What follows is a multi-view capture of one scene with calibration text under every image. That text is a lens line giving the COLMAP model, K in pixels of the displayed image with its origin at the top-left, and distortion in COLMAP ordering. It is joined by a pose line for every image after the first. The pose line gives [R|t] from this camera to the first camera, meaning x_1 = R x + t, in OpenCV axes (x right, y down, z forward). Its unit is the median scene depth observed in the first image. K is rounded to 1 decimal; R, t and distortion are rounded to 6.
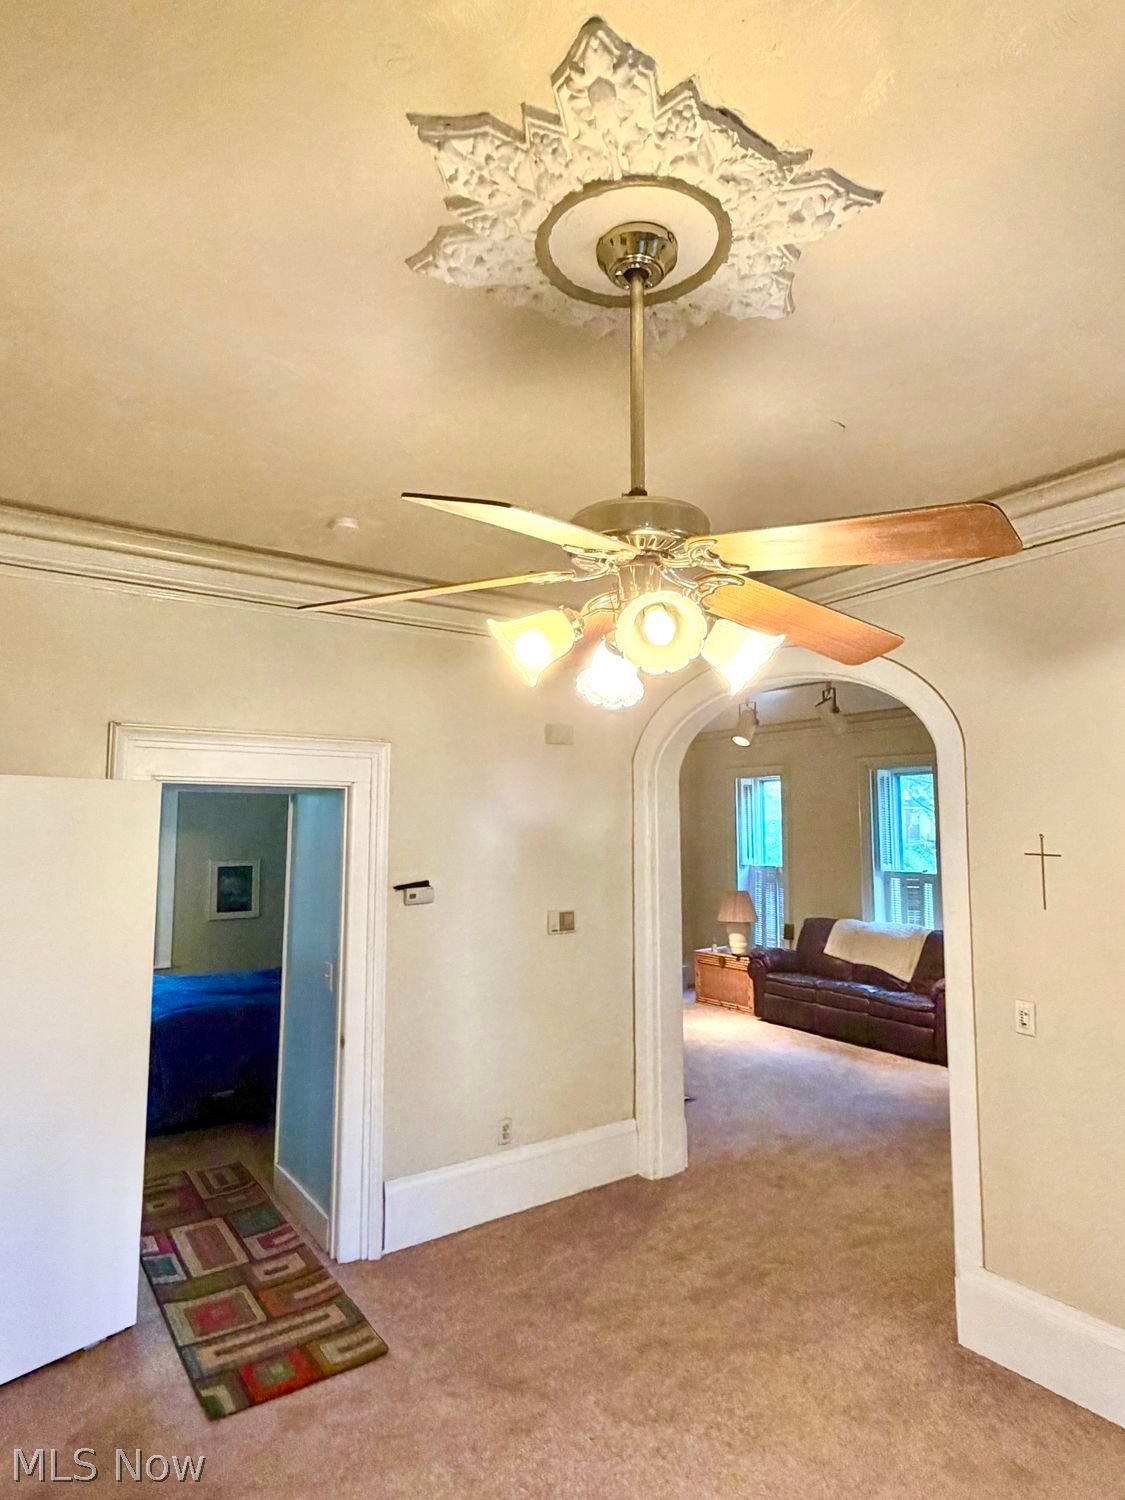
lens RADIAL K [[866.7, 0, 565.5], [0, 866.7, 751.1], [0, 0, 1]] dist [-0.001139, -0.000989]
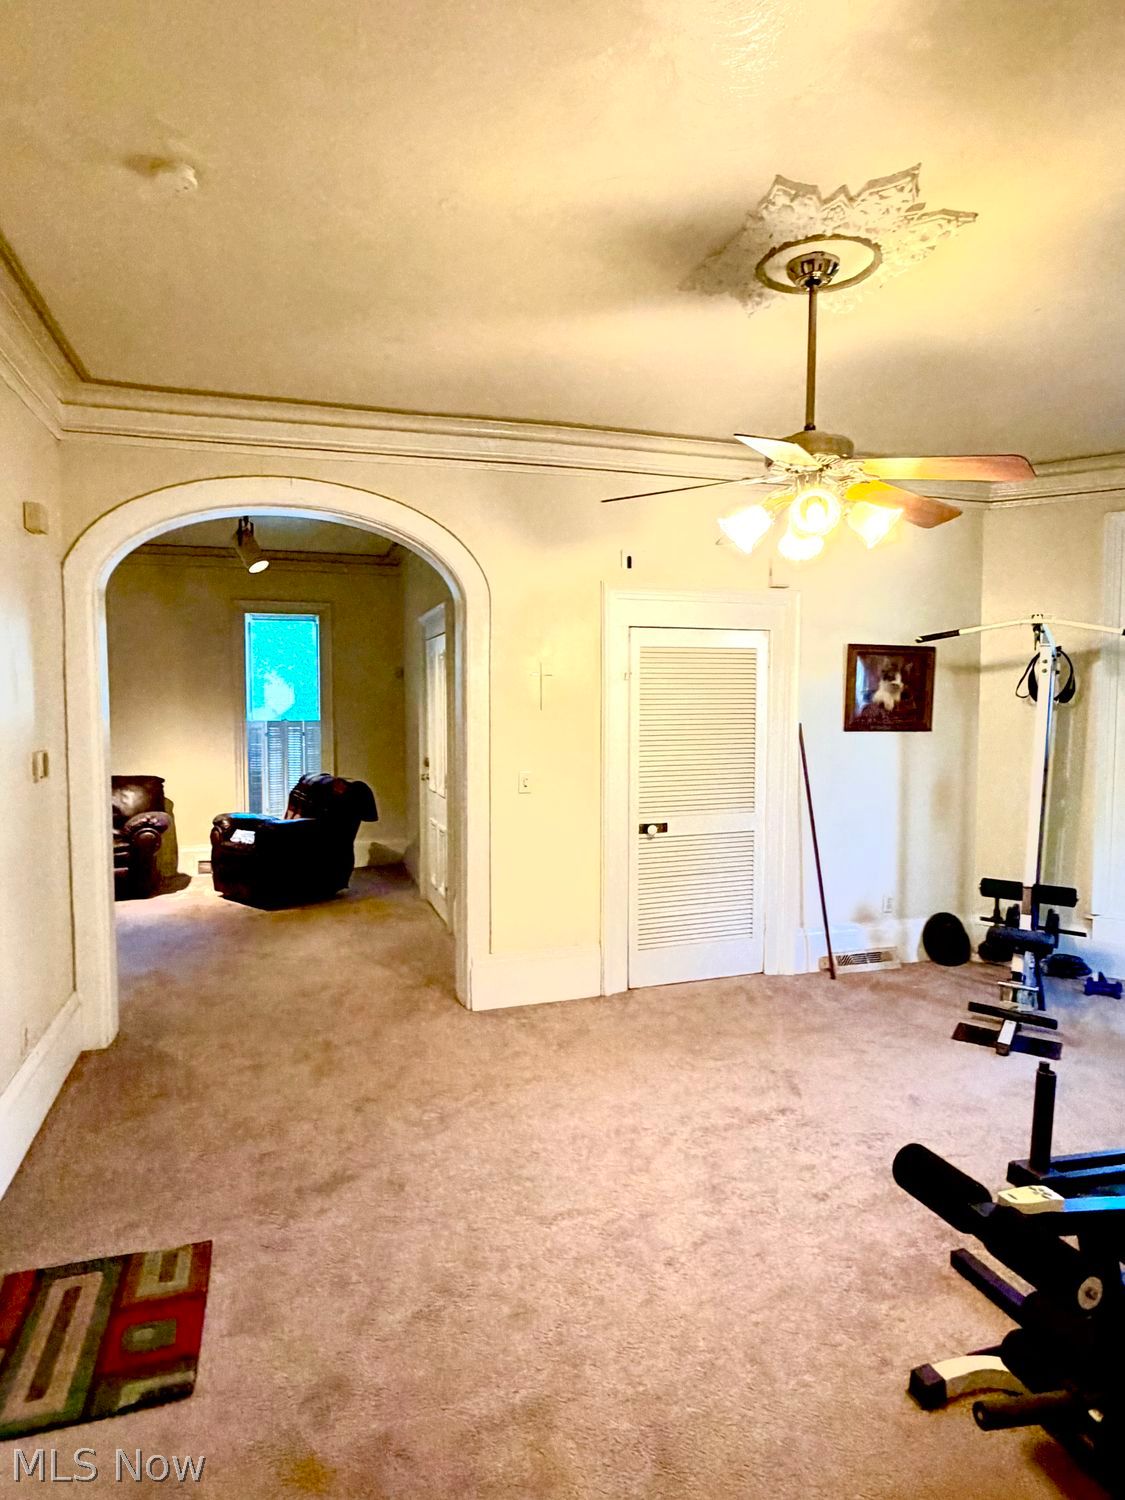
lens RADIAL K [[866.7, 0, 597.6], [0, 866.7, 755.3], [0, 0, 1]] dist [-0.001139, -0.000989]
pose [[0.287704, -0.064803, 0.955524, -0.351208], [-0.084928, 0.992051, 0.092852, 0.043755], [-0.953946, -0.107865, 0.279914, 0.181953]]
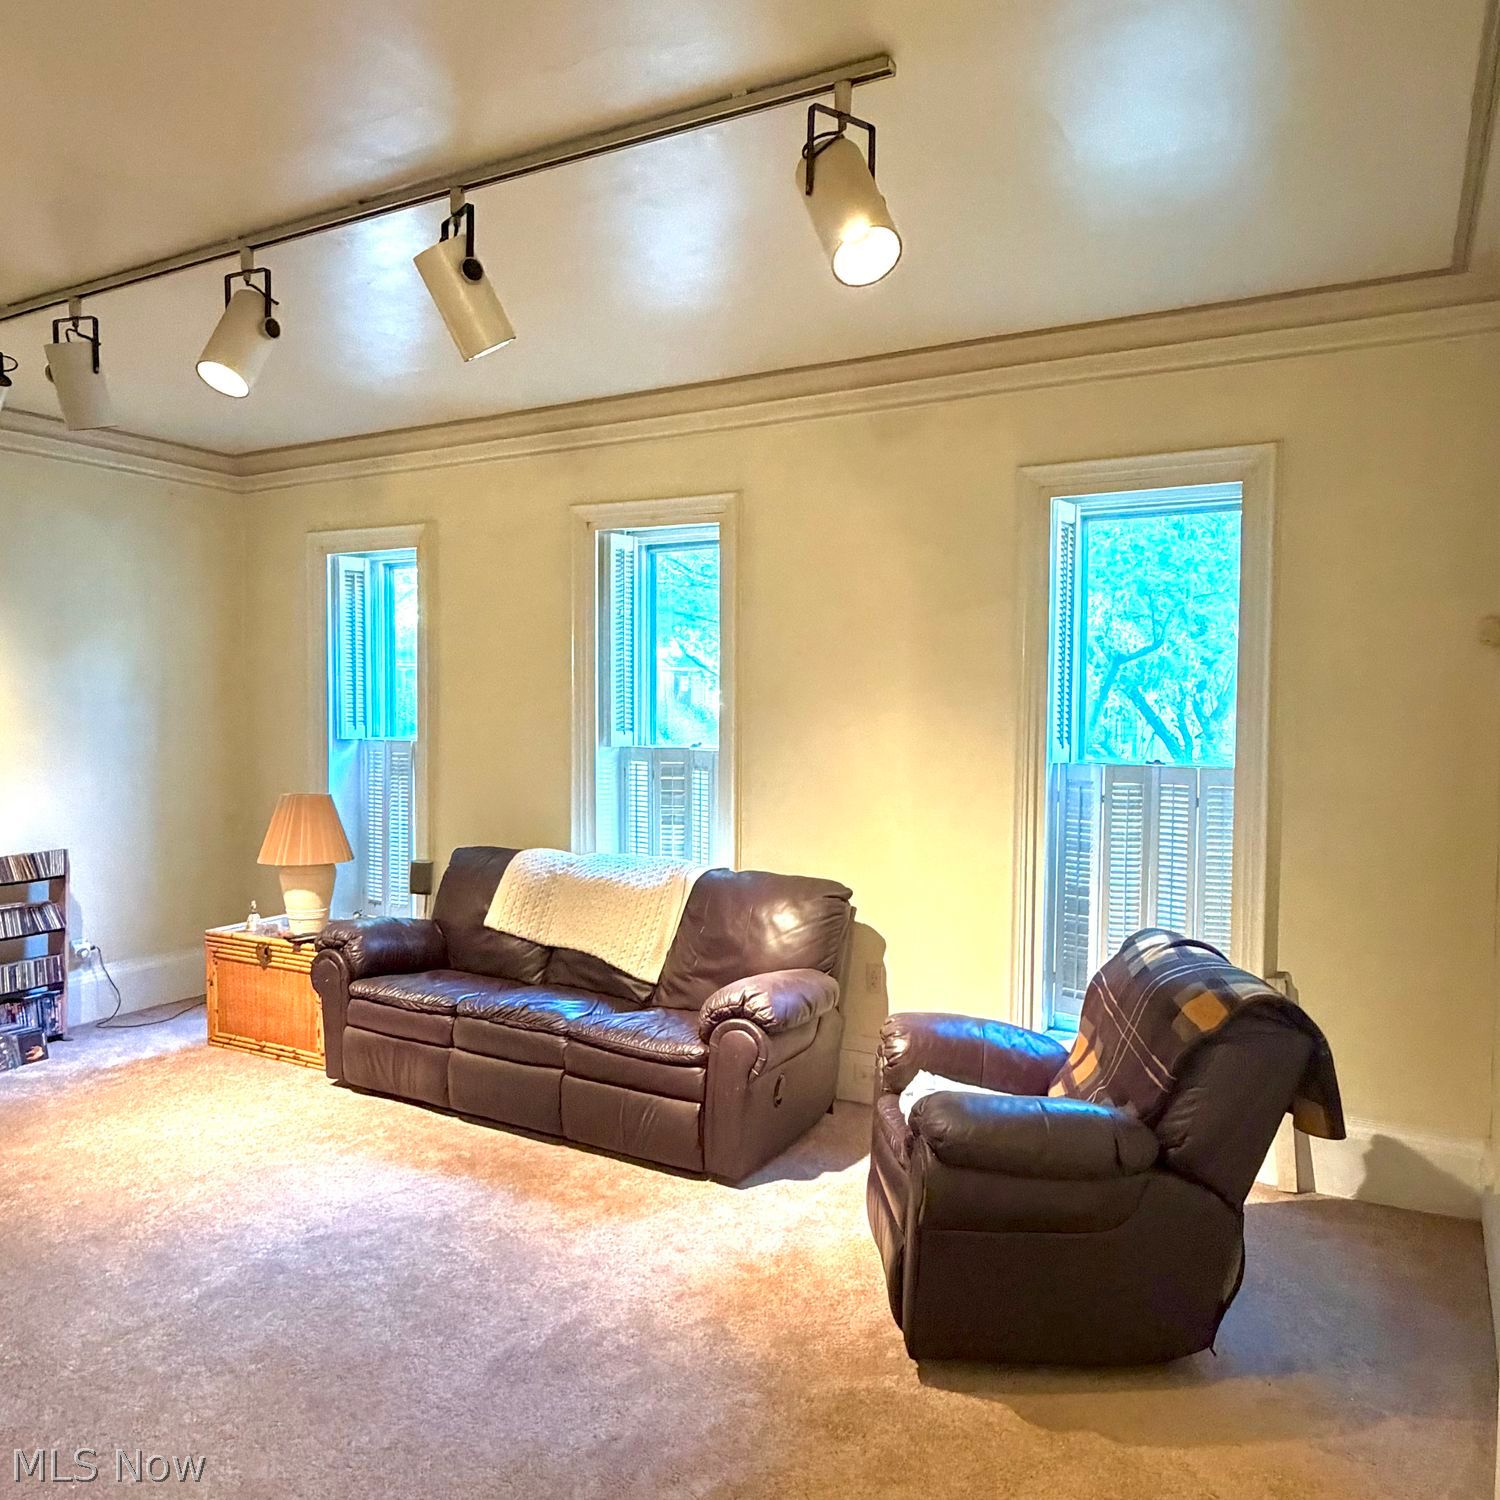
lens RADIAL K [[1154.8, 0, 748.4], [0, 1154.8, 748.2], [0, 0, 1]] dist [0.011818, 0.002433]
pose [[0.906468, -0.010573, 0.422142, 0.186944], [-0.044498, 0.991729, 0.120390, 0.067621], [-0.419923, -0.127914, 0.898500, 0.451211]]
